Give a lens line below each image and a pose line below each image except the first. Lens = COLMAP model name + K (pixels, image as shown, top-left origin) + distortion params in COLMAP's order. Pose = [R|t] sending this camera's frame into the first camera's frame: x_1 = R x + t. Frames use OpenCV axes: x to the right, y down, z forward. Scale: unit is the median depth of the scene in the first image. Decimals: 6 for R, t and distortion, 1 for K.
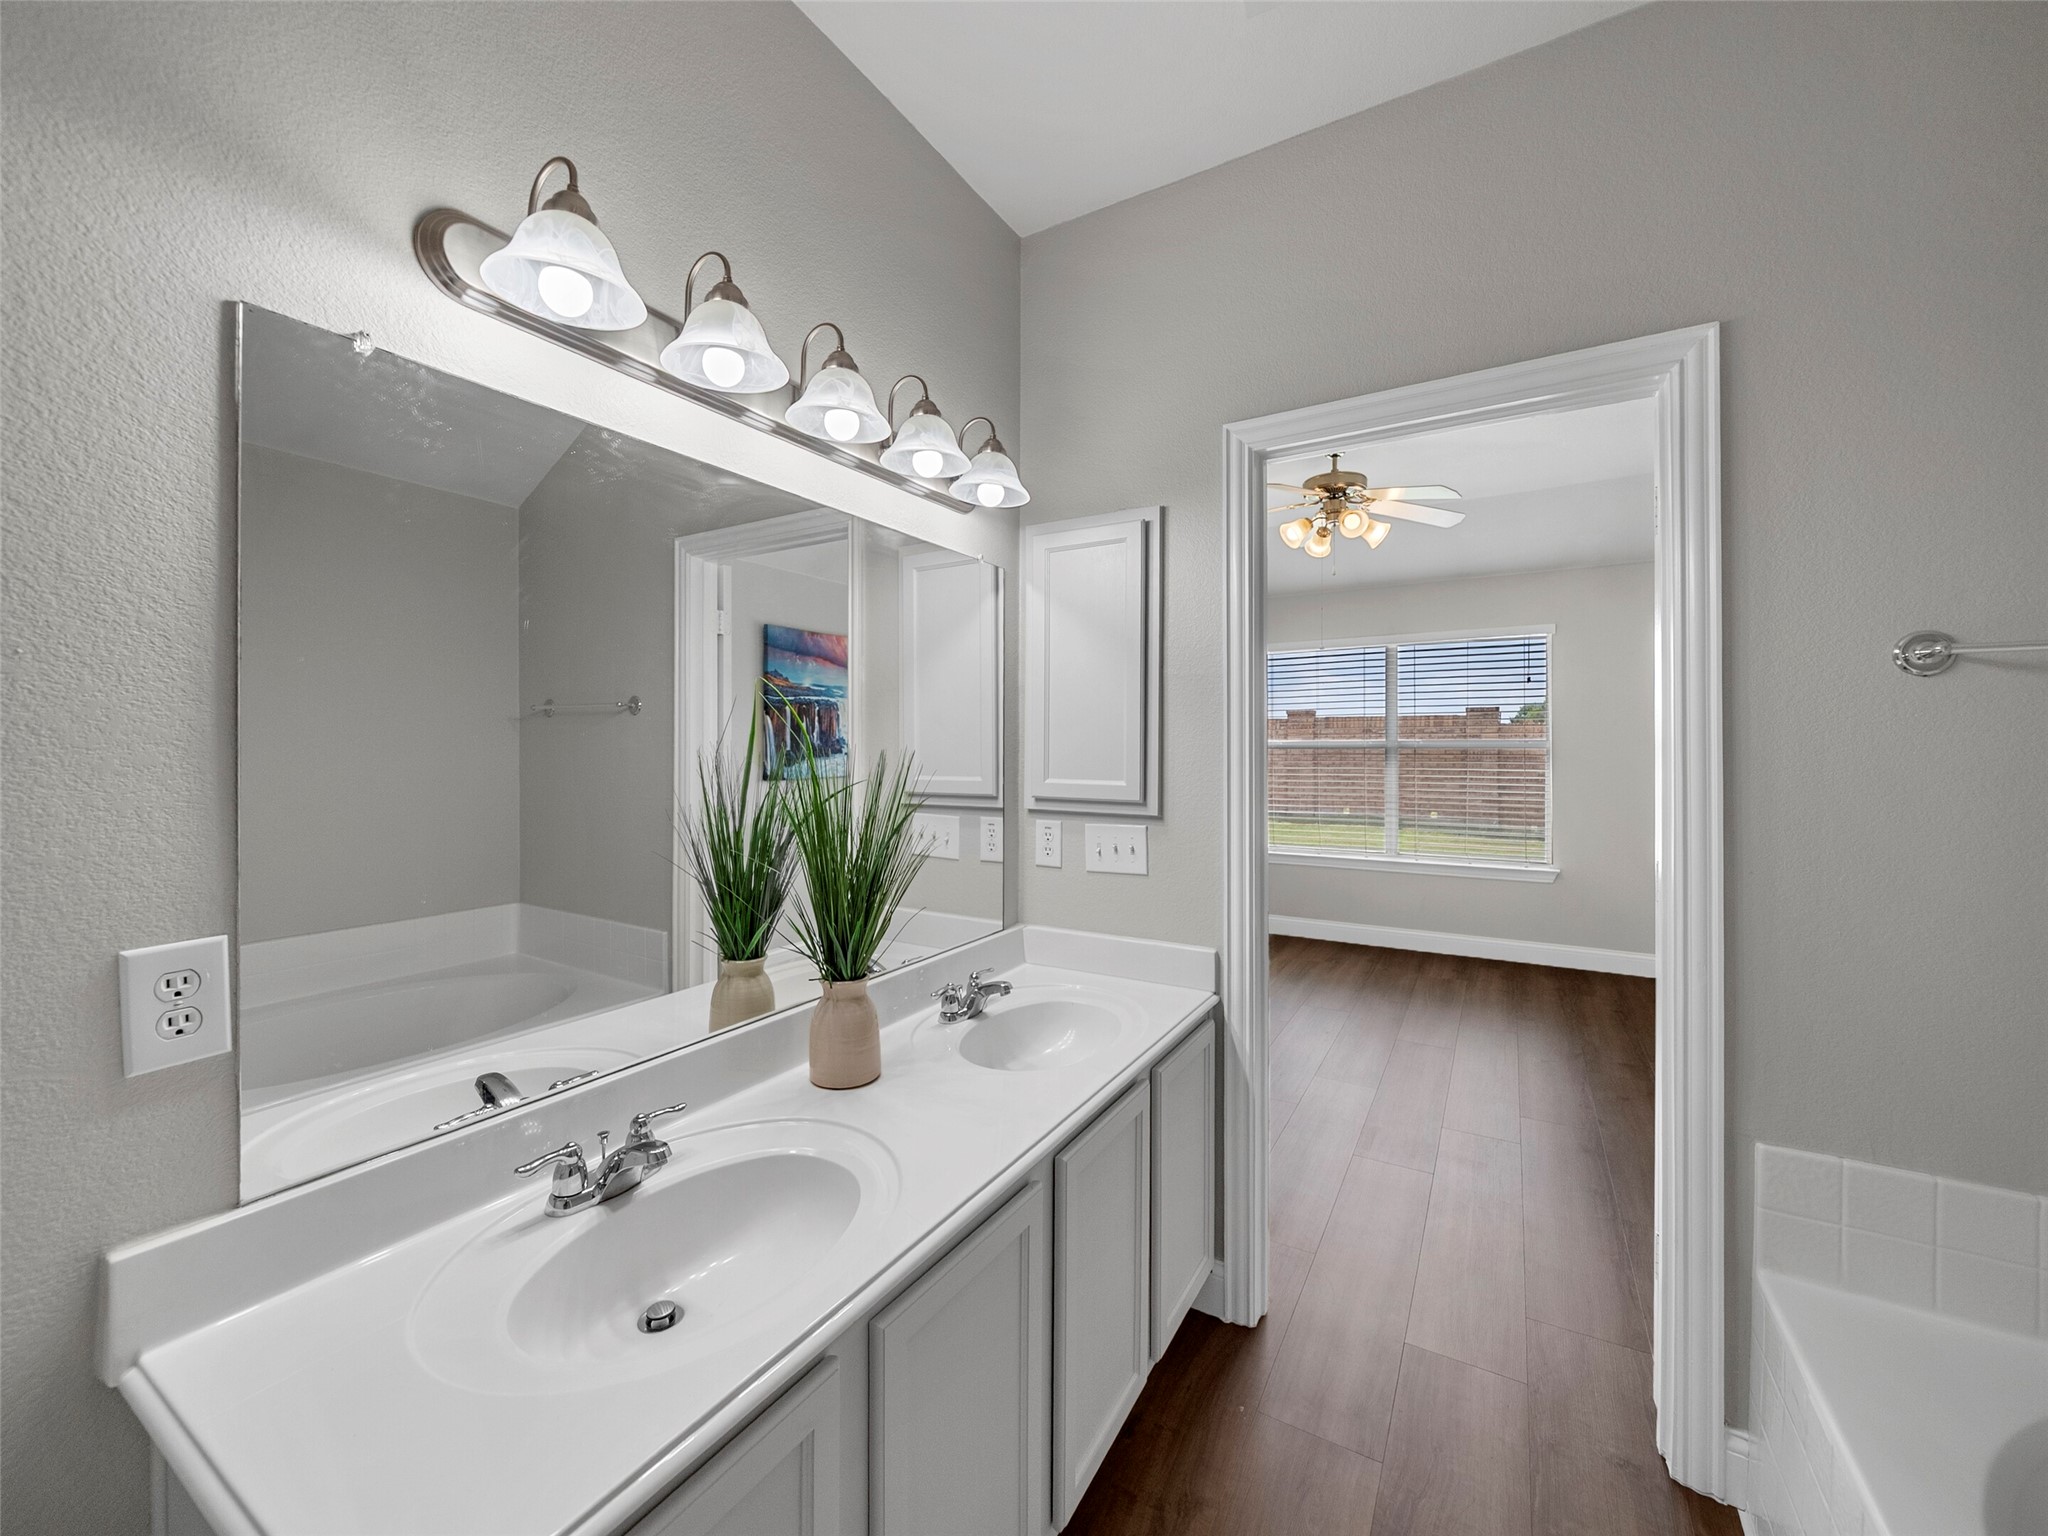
lens RADIAL K [[799.3, 0, 1024.5], [0, 799.3, 753.6], [0, 0, 1]] dist [-0.004325, -0.000781]
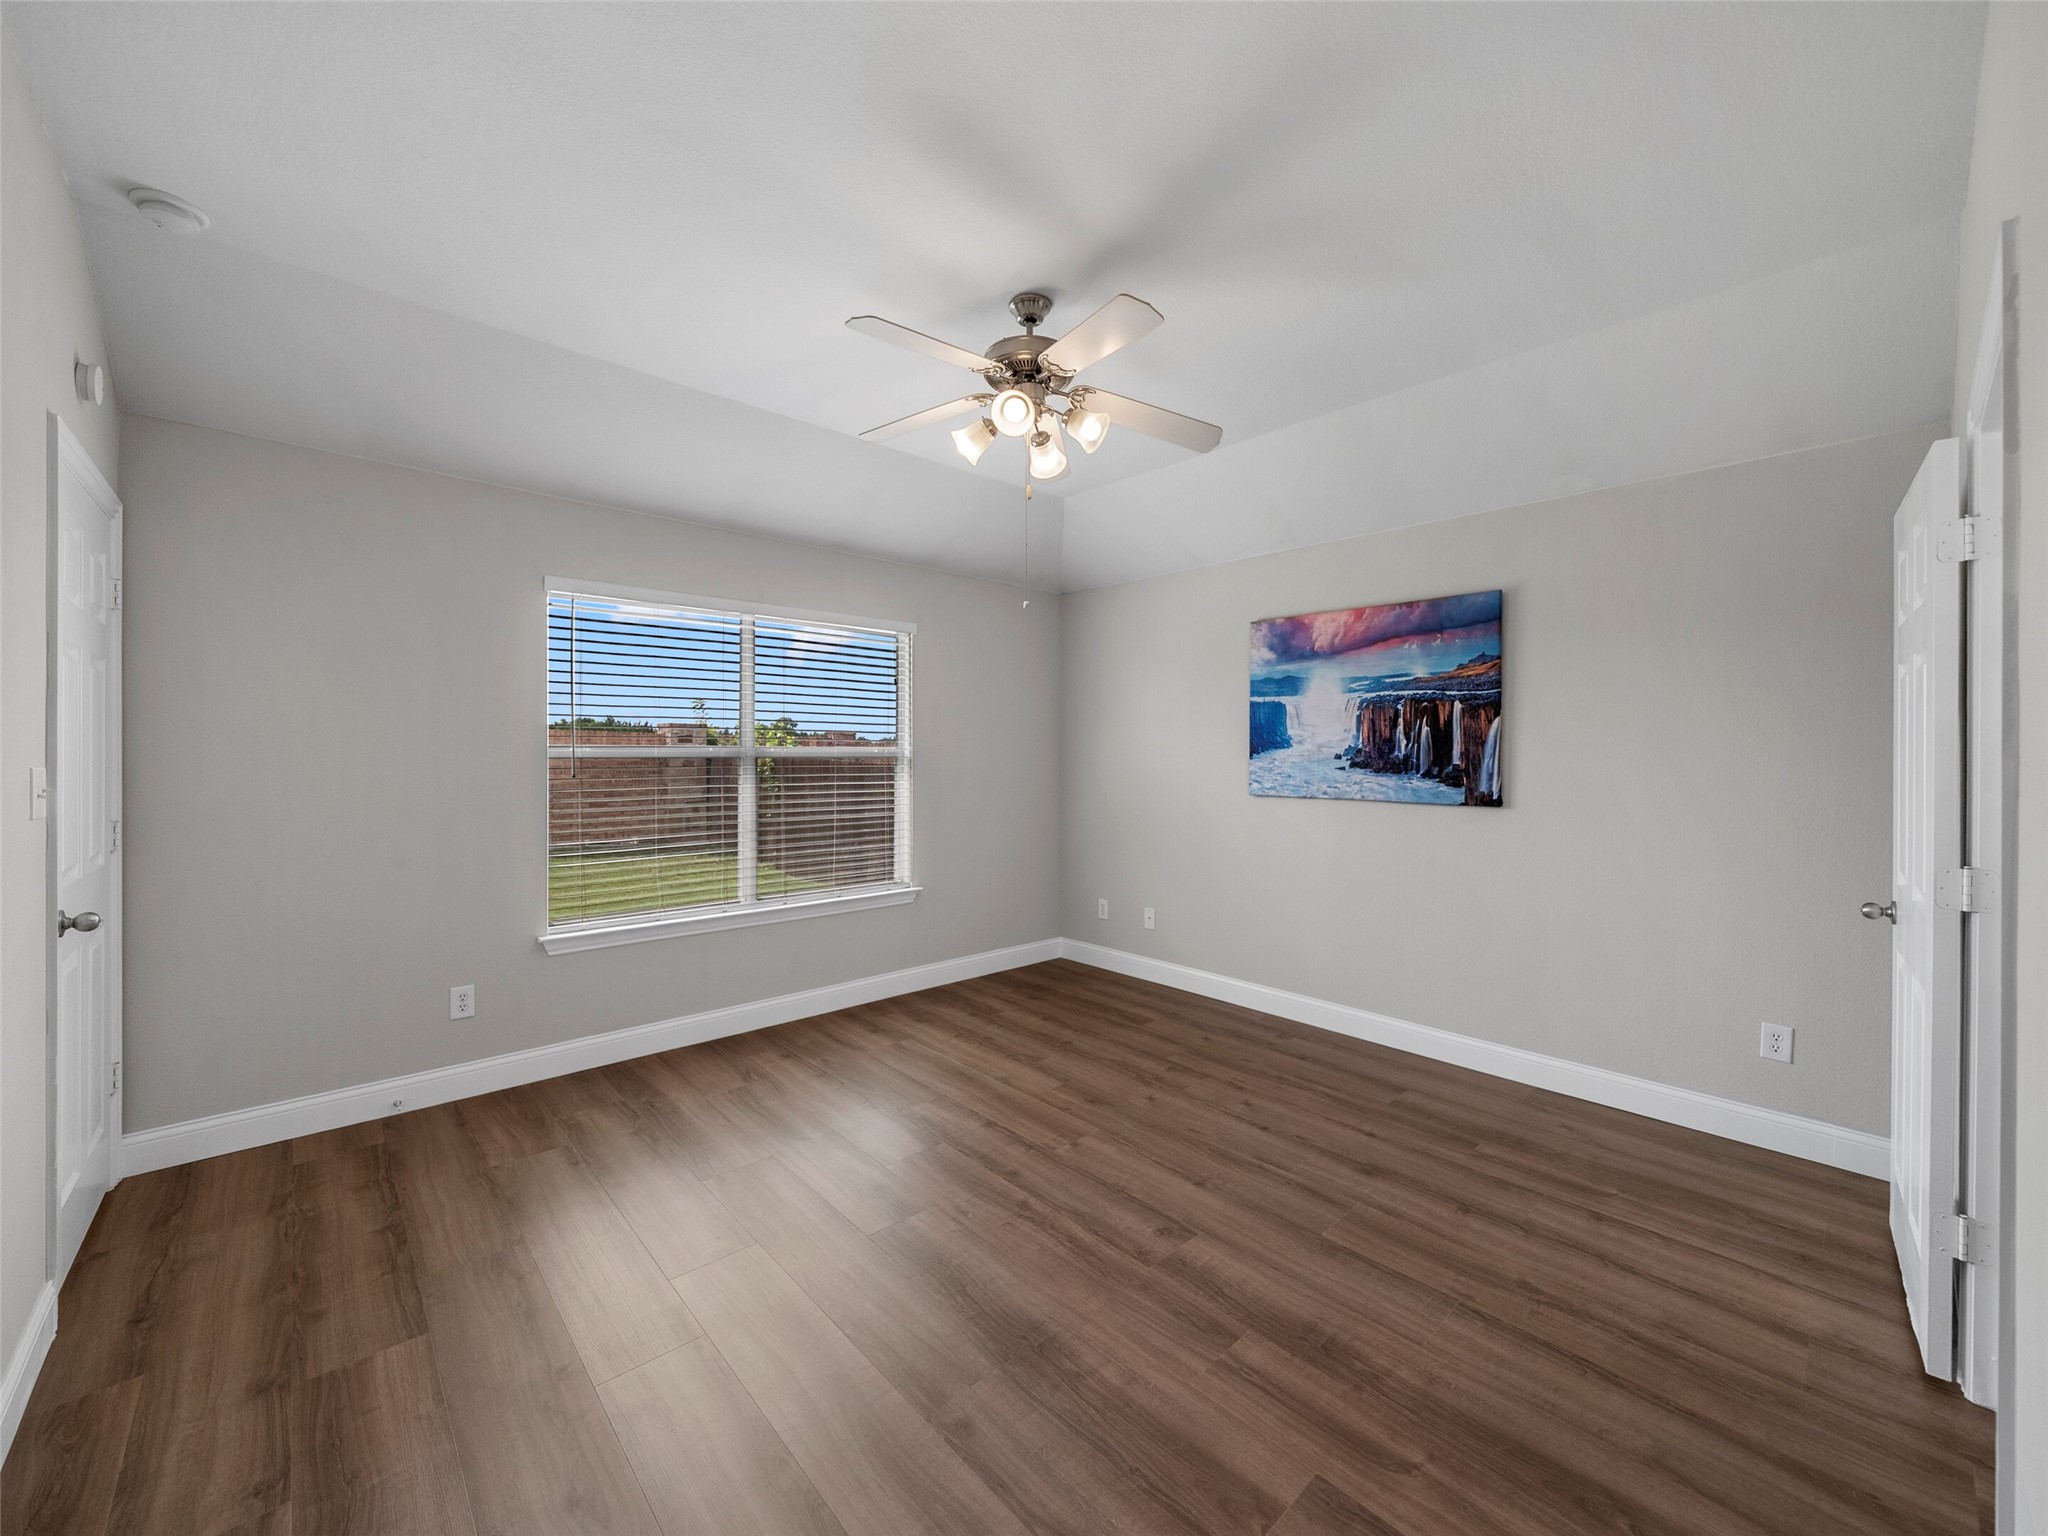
lens RADIAL K [[799.3, 0, 1024.8], [0, 799.3, 764.2], [0, 0, 1]] dist [-0.004325, -0.000781]
pose [[0.300559, -0.013371, 0.953669, -0.643993], [0.006327, 0.999908, 0.012025, -0.021876], [-0.953742, 0.002419, 0.300616, 2.055834]]
